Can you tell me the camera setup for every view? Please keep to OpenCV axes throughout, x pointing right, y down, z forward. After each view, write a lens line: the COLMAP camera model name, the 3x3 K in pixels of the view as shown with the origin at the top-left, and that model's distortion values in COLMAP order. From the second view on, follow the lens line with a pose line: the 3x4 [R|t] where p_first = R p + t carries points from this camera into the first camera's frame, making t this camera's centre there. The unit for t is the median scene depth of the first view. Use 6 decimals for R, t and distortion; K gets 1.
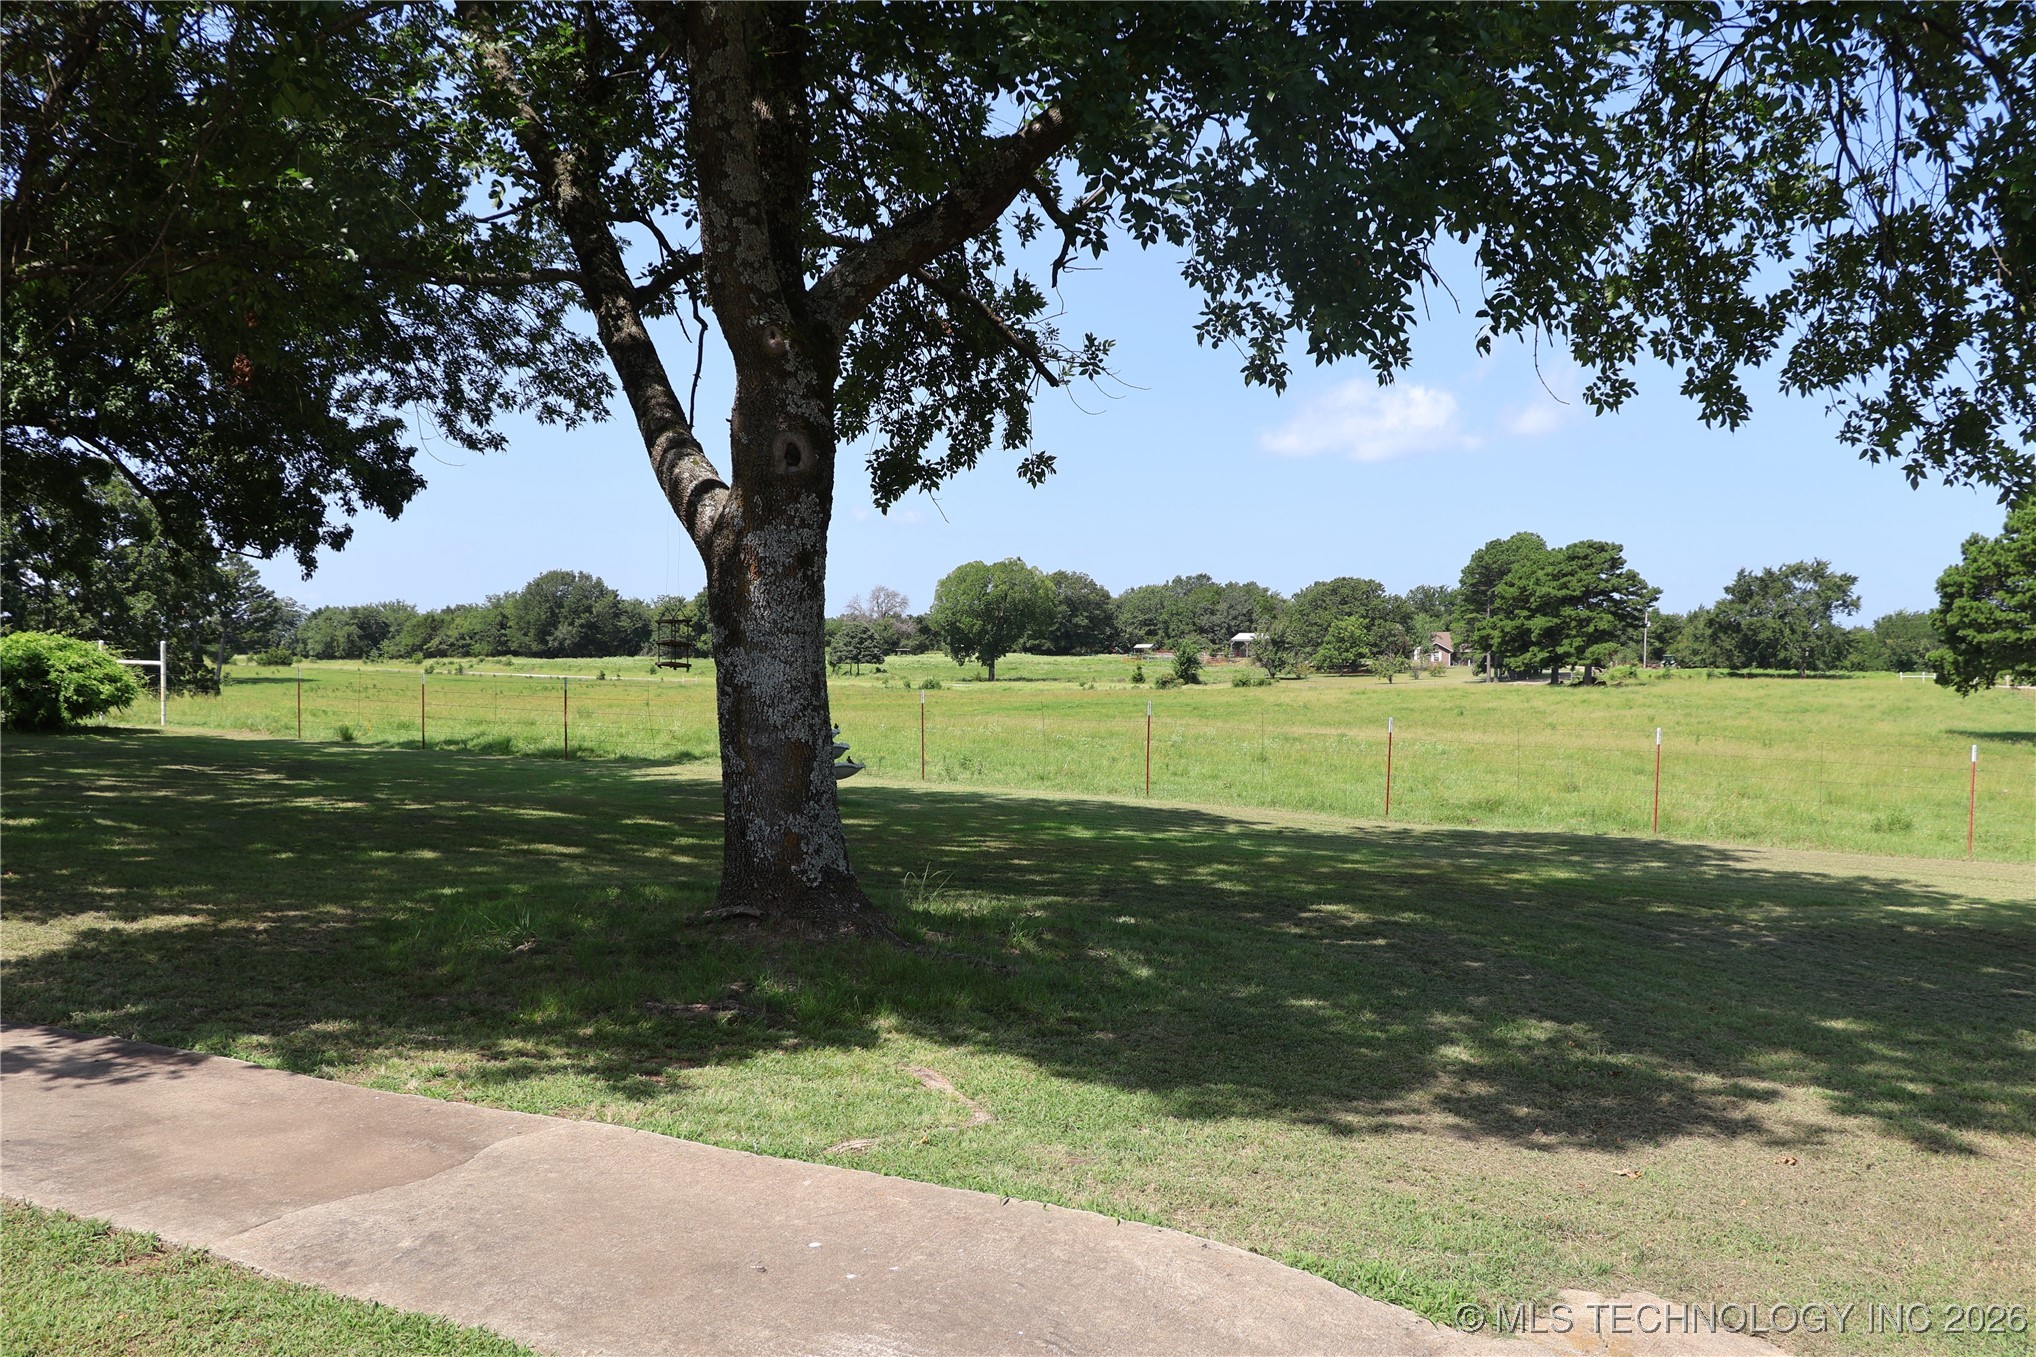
lens RADIAL K [[1698.1, 0, 1017.4], [0, 1698.1, 675.3], [0, 0, 1]] dist [-0.168912, 0.144846]
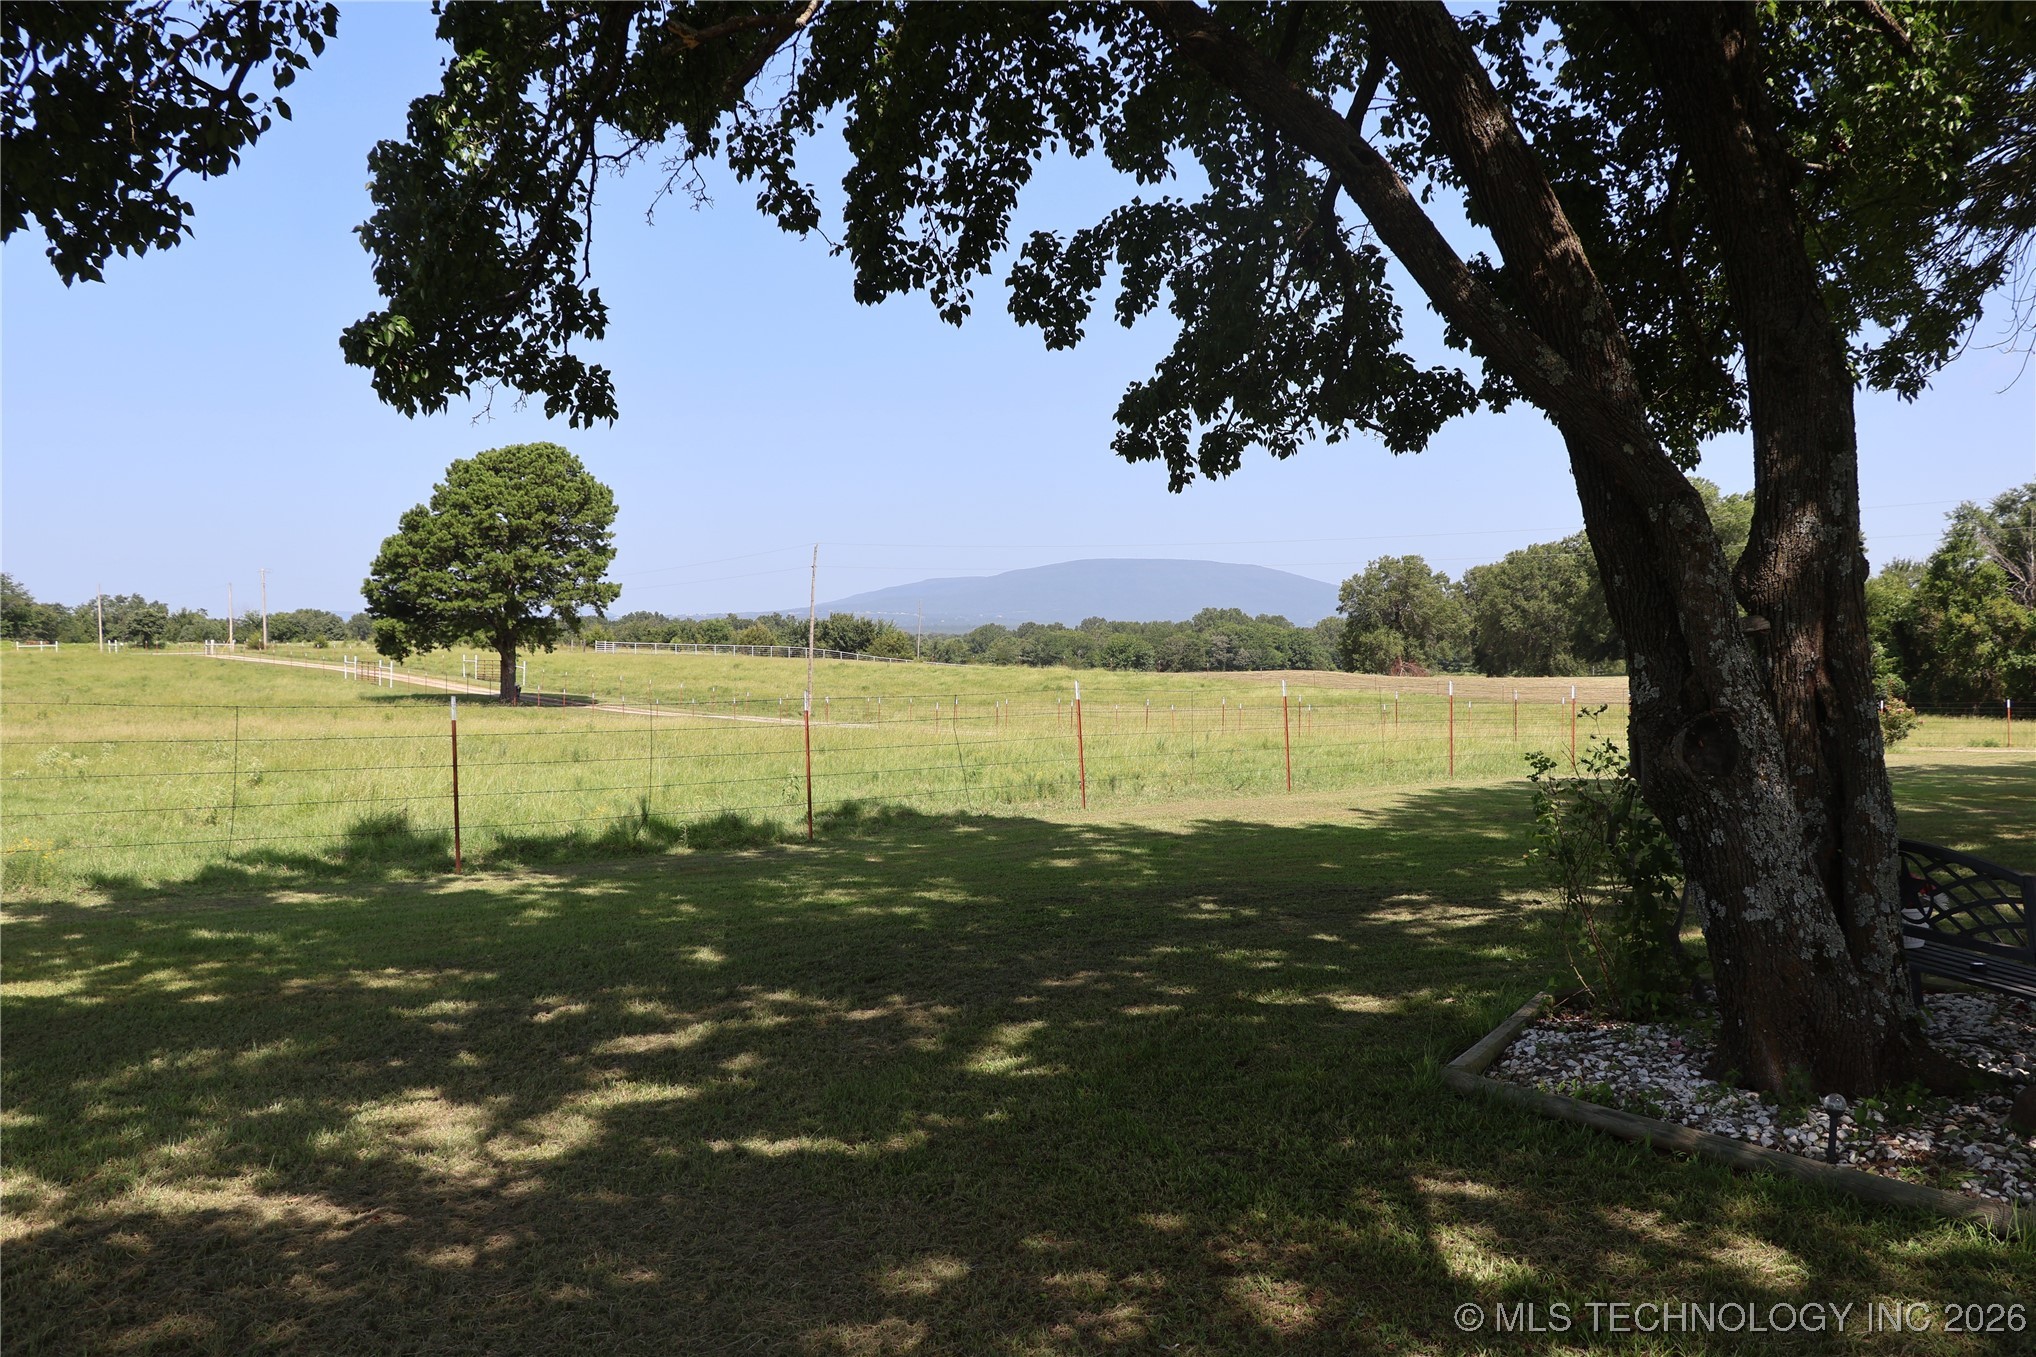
lens RADIAL K [[1698.1, 0, 1019.2], [0, 1698.1, 684.9], [0, 0, 1]] dist [-0.168912, 0.144846]
pose [[0.356867, -0.042434, 0.933191, -0.111098], [0.016471, 0.999098, 0.039133, -0.003395], [-0.934010, 0.001406, 0.357245, 0.110363]]
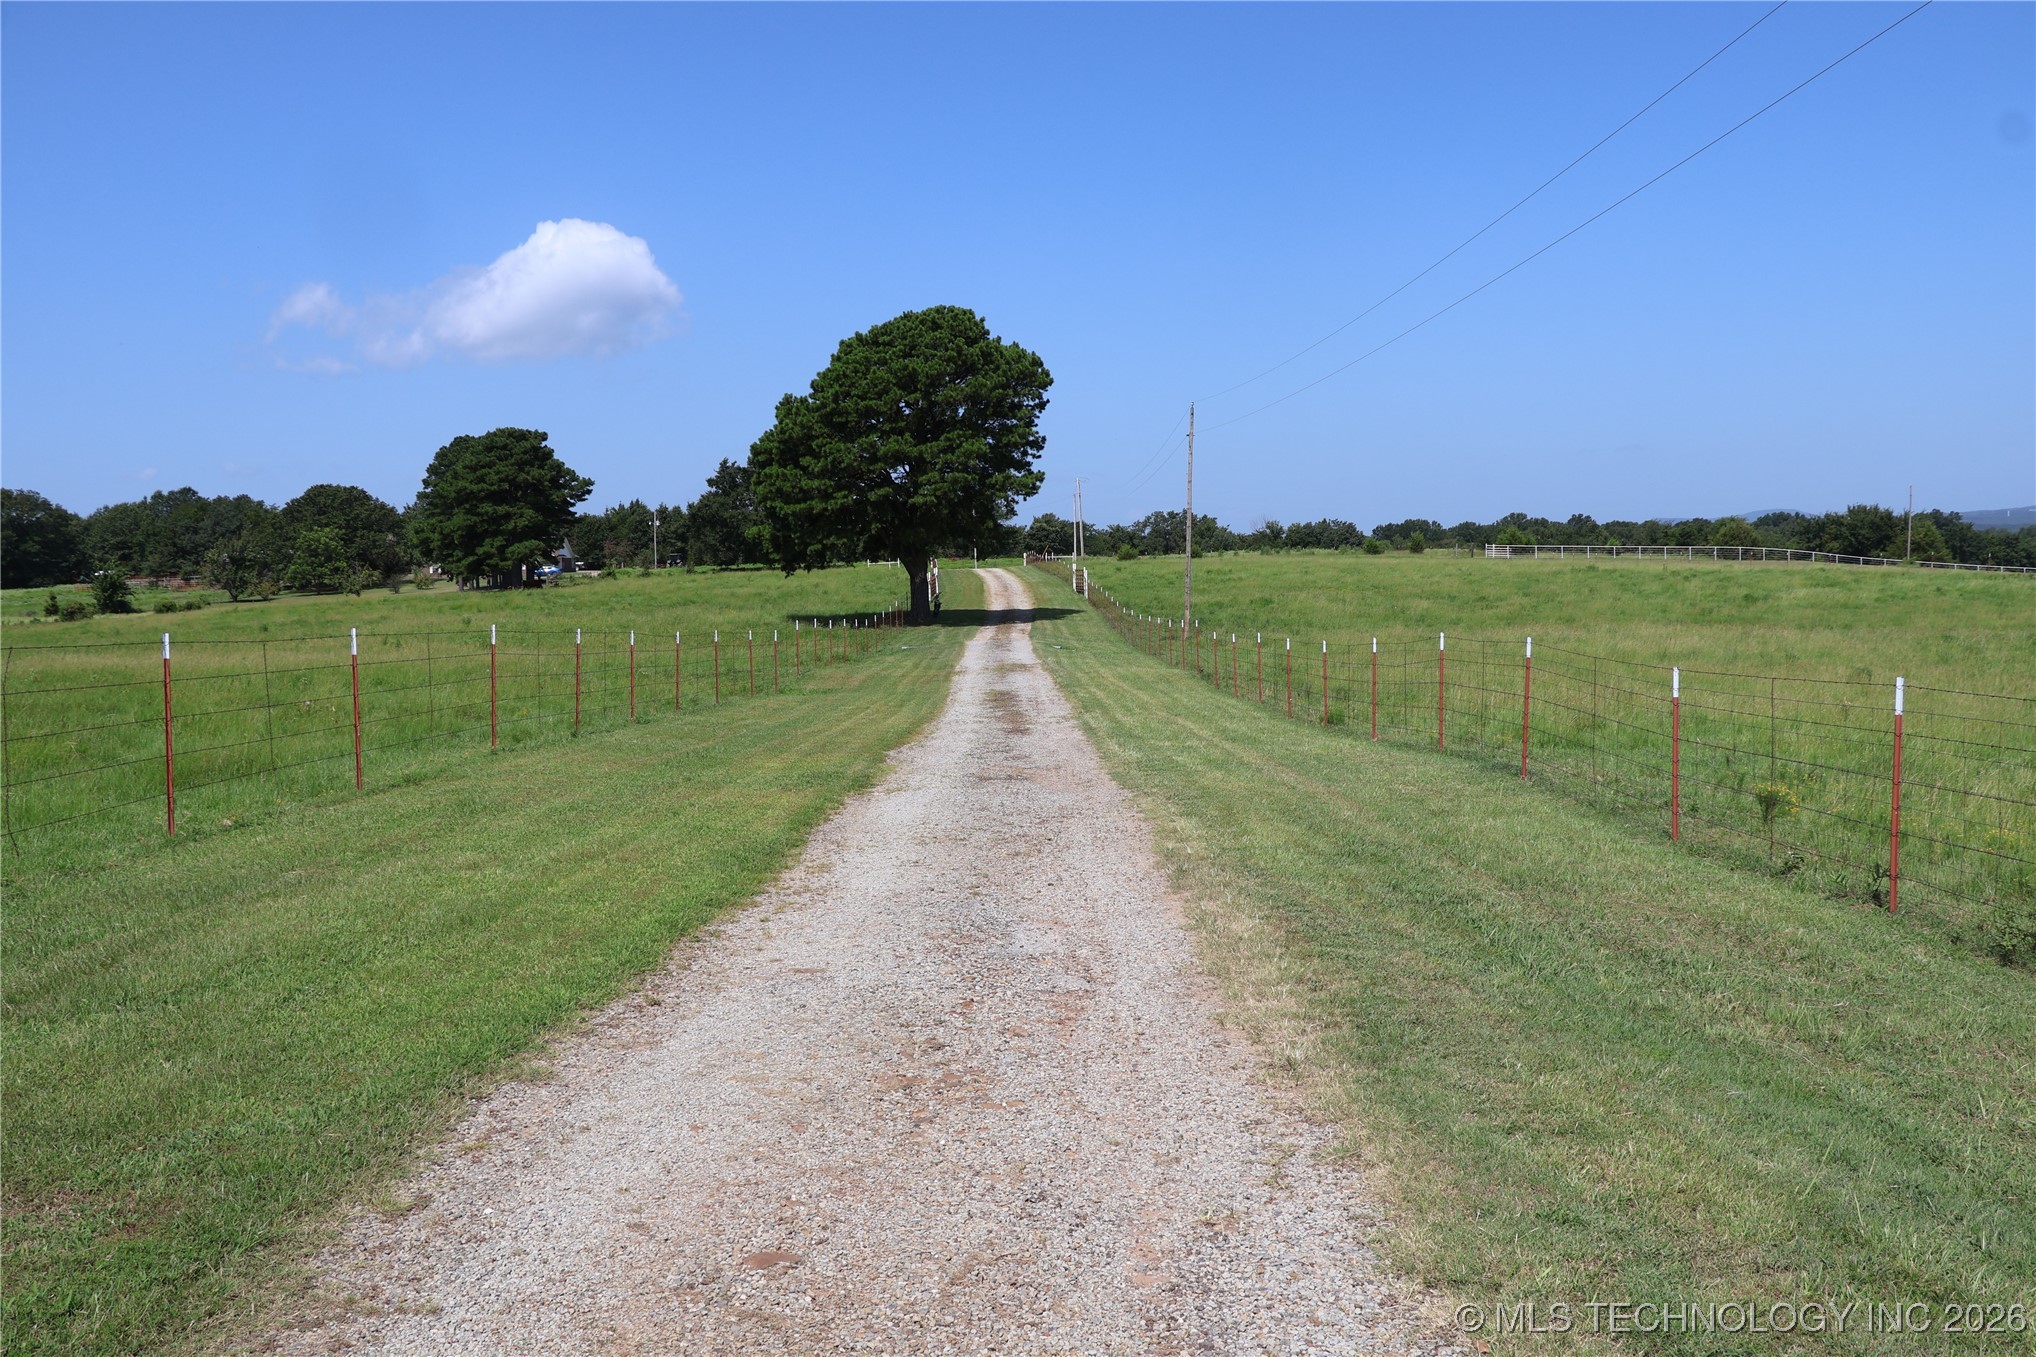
lens RADIAL K [[1698.1, 0, 1027.3], [0, 1698.1, 679.3], [0, 0, 1]] dist [-0.168912, 0.144846]
pose [[0.864811, -0.075422, 0.496401, 0.096941], [0.047985, 0.996543, 0.067816, 0.005155], [-0.499800, -0.034829, 0.865441, 0.055006]]
